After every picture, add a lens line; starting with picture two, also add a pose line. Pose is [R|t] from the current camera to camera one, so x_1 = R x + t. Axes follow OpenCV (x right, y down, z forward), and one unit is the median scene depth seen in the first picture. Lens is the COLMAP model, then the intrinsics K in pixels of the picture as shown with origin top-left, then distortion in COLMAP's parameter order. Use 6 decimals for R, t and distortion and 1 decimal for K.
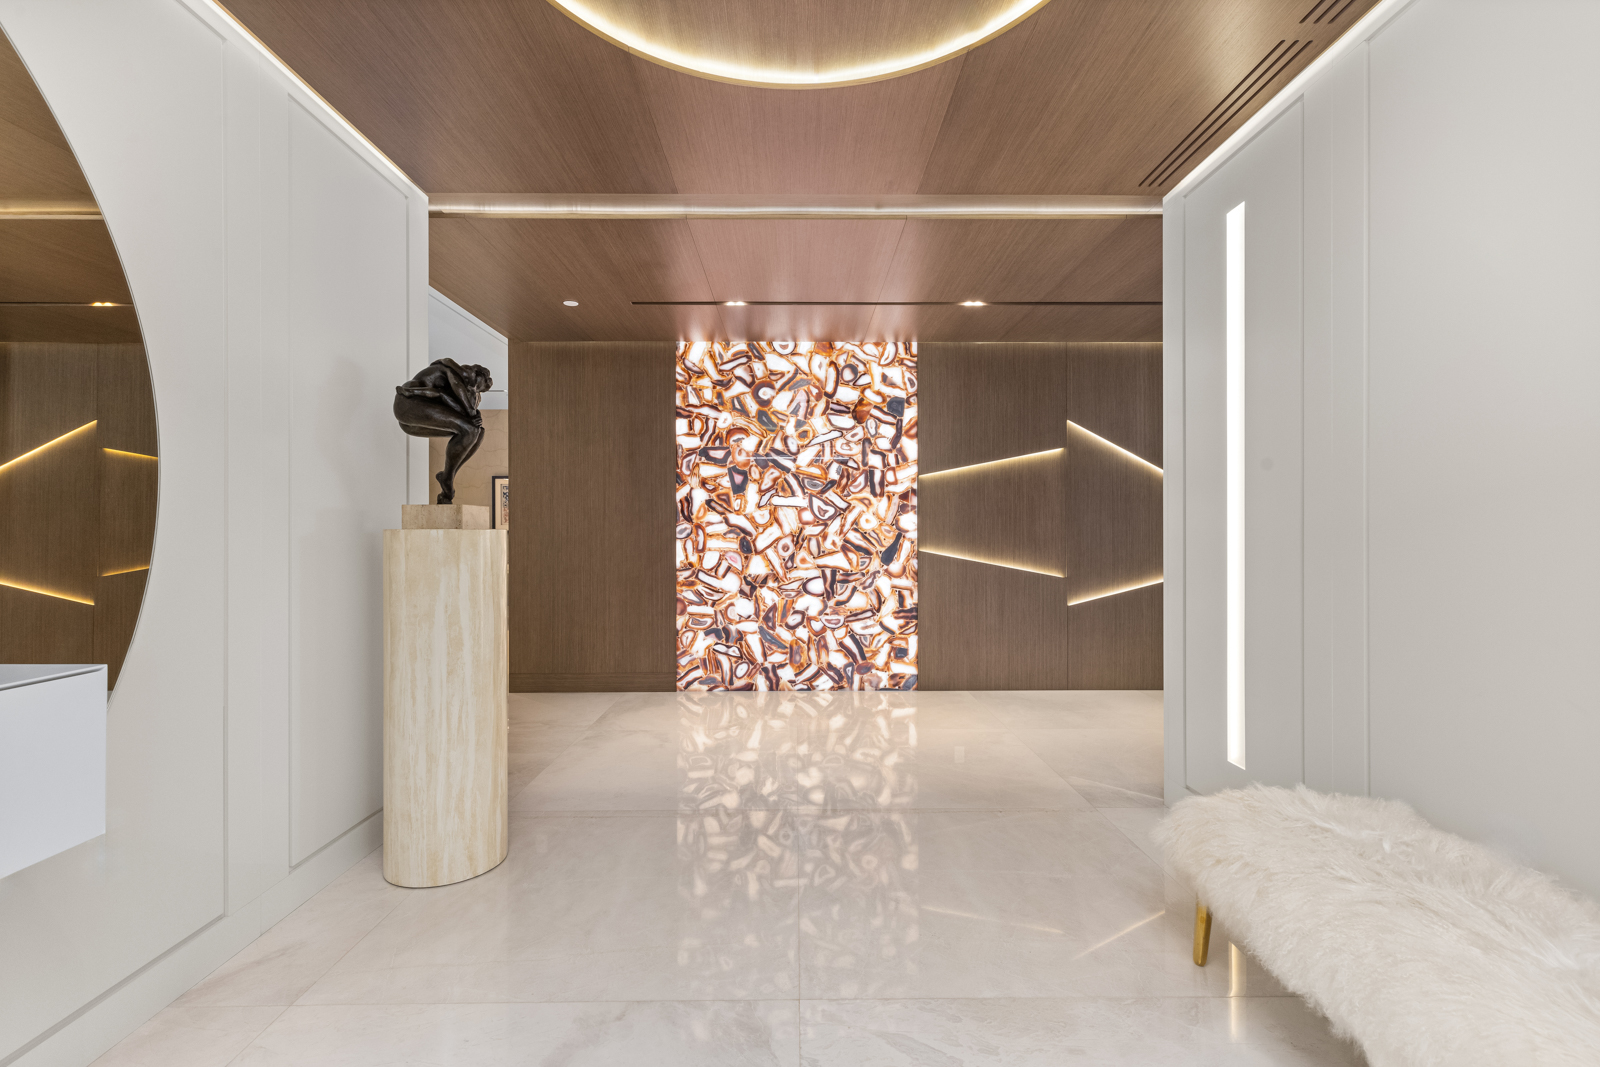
lens RADIAL K [[733.9, 0, 799.2], [0, 733.9, 533.2], [0, 0, 1]] dist [0.011603, -0.000391]
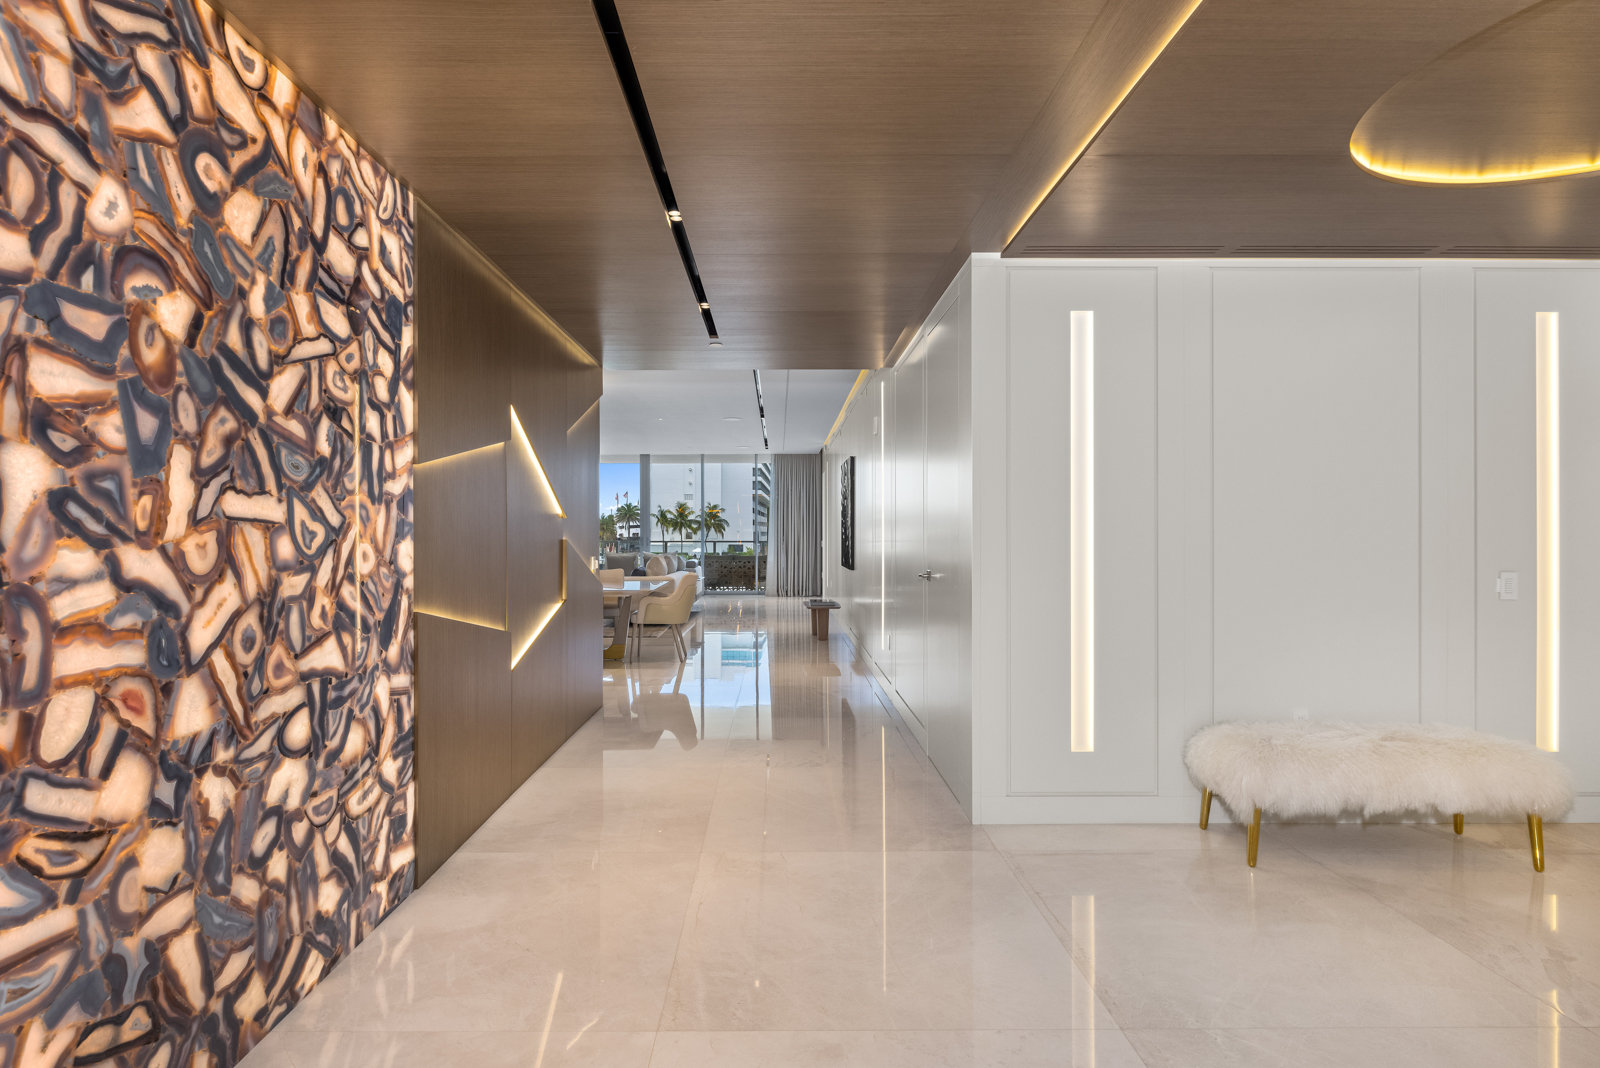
lens RADIAL K [[846.1, 0, 797.9], [0, 846.1, 532.0], [0, 0, 1]] dist [-0.003366, -0.000347]
pose [[-0.028100, 0.000967, 0.999605, -0.426205], [0.005627, 0.999984, -0.000809, -0.029633], [-0.999589, 0.005602, -0.028105, 0.750502]]
